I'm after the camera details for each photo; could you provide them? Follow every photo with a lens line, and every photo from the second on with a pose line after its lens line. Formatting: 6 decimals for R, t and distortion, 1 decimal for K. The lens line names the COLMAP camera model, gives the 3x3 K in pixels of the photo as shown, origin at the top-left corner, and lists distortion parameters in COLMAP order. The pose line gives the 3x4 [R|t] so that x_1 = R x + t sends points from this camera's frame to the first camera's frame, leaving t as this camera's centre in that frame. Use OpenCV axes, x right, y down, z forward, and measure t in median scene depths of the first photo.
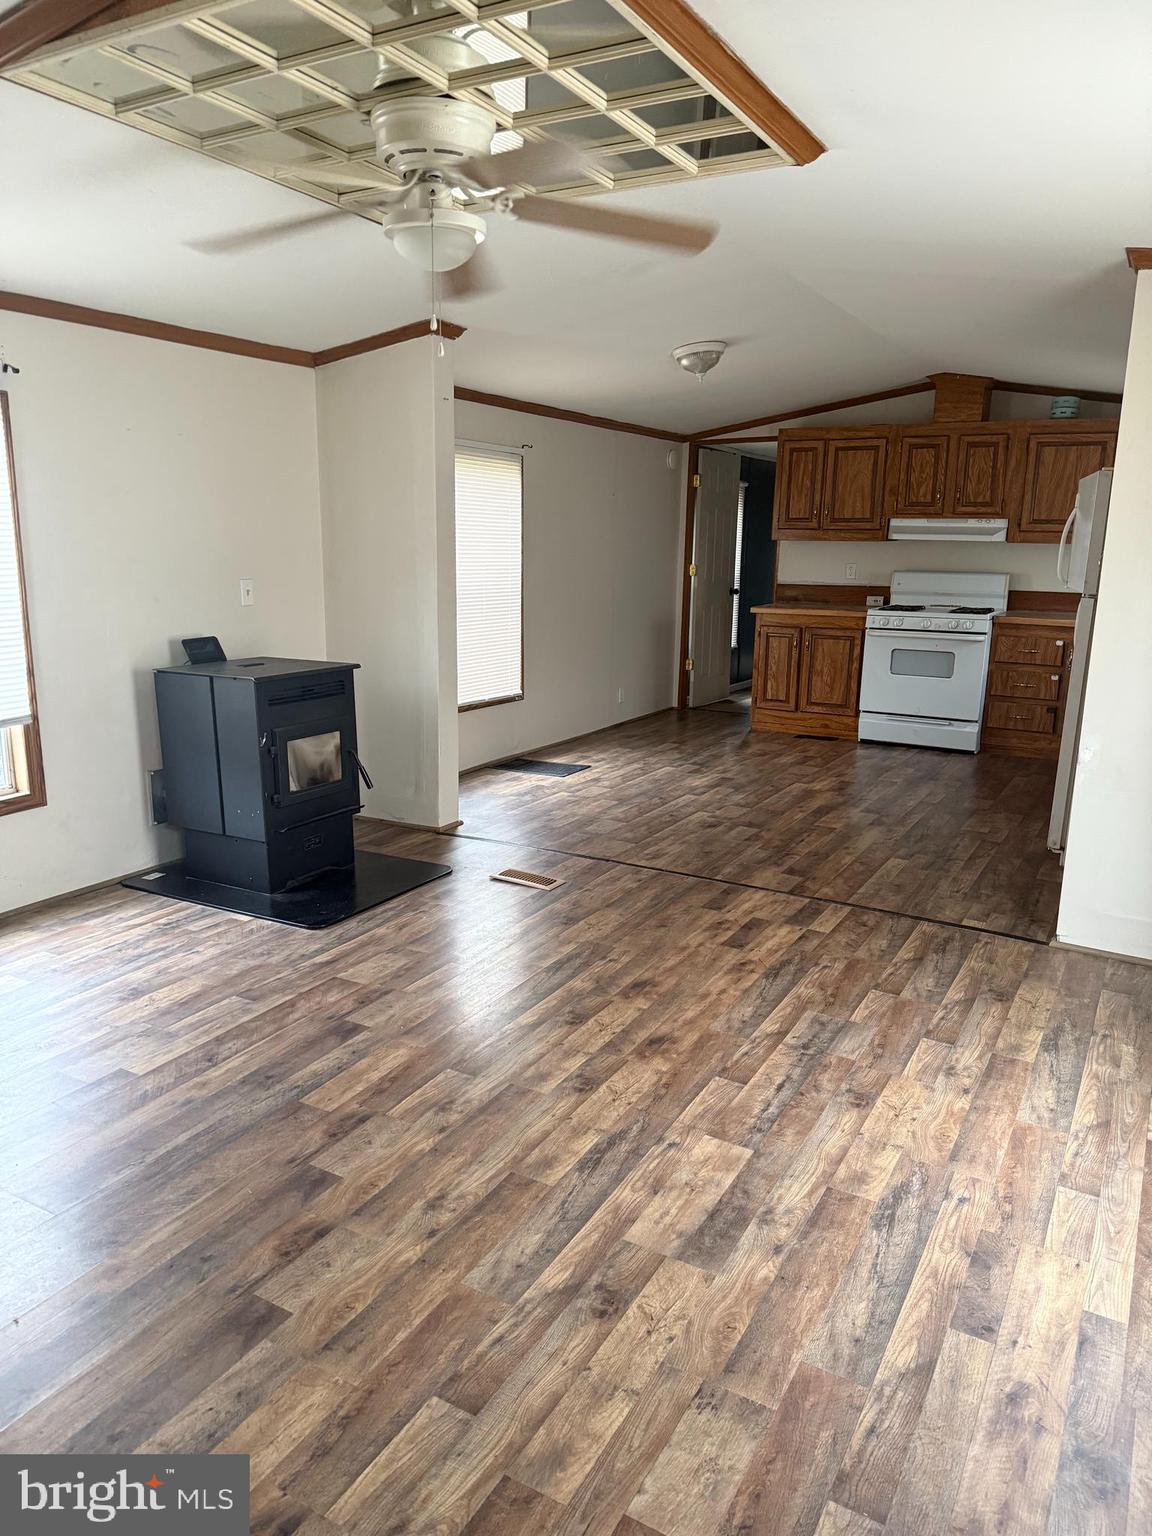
lens RADIAL K [[1090.7, 0, 574.2], [0, 1090.7, 772.6], [0, 0, 1]] dist [0.021560, -0.013621]
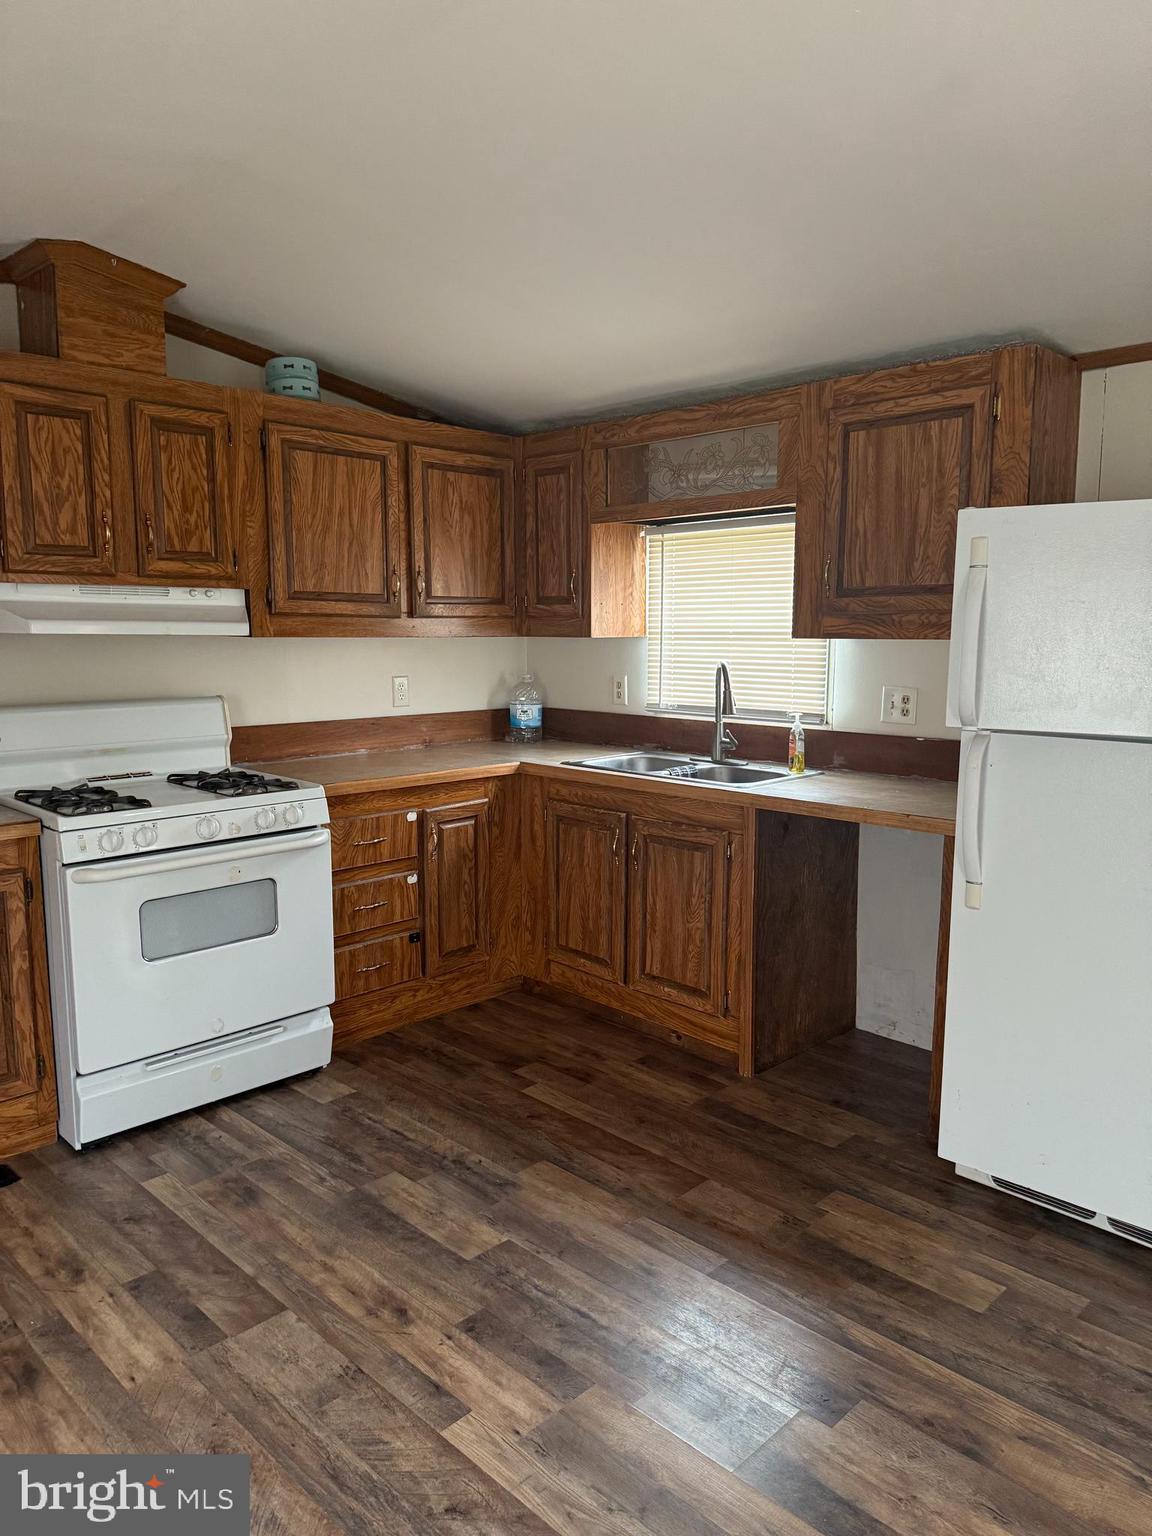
lens RADIAL K [[1090.7, 0, 580.3], [0, 1090.7, 778.4], [0, 0, 1]] dist [0.021560, -0.013621]
pose [[0.267825, -0.150814, 0.951591, -0.043797], [0.211688, 0.972749, 0.094588, -0.169137], [-0.939925, 0.176107, 0.292452, 0.755721]]
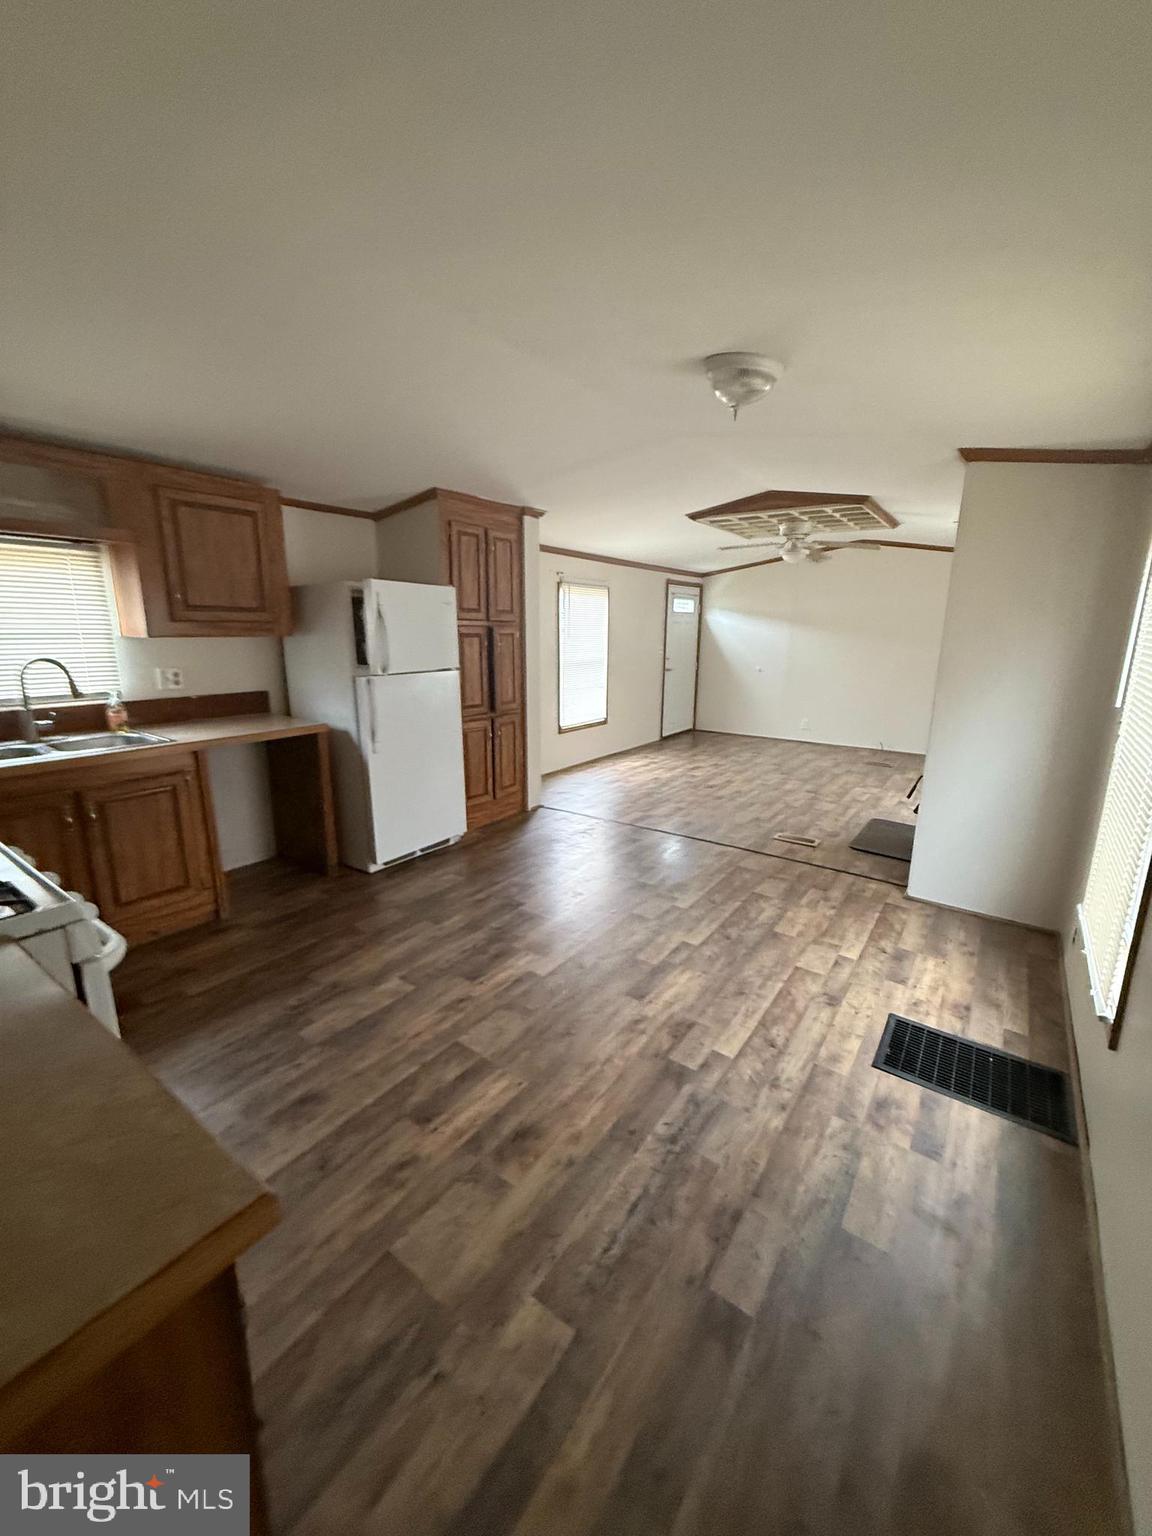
lens RADIAL K [[605.8, 0, 583.4], [0, 605.8, 768.6], [0, 0, 1]] dist [0.000010, 0.000084]
pose [[-0.995440, -0.041050, 0.086105, 0.133212], [-0.000056, 0.902921, 0.429806, -0.257425], [-0.095390, 0.427841, -0.898806, 1.166039]]
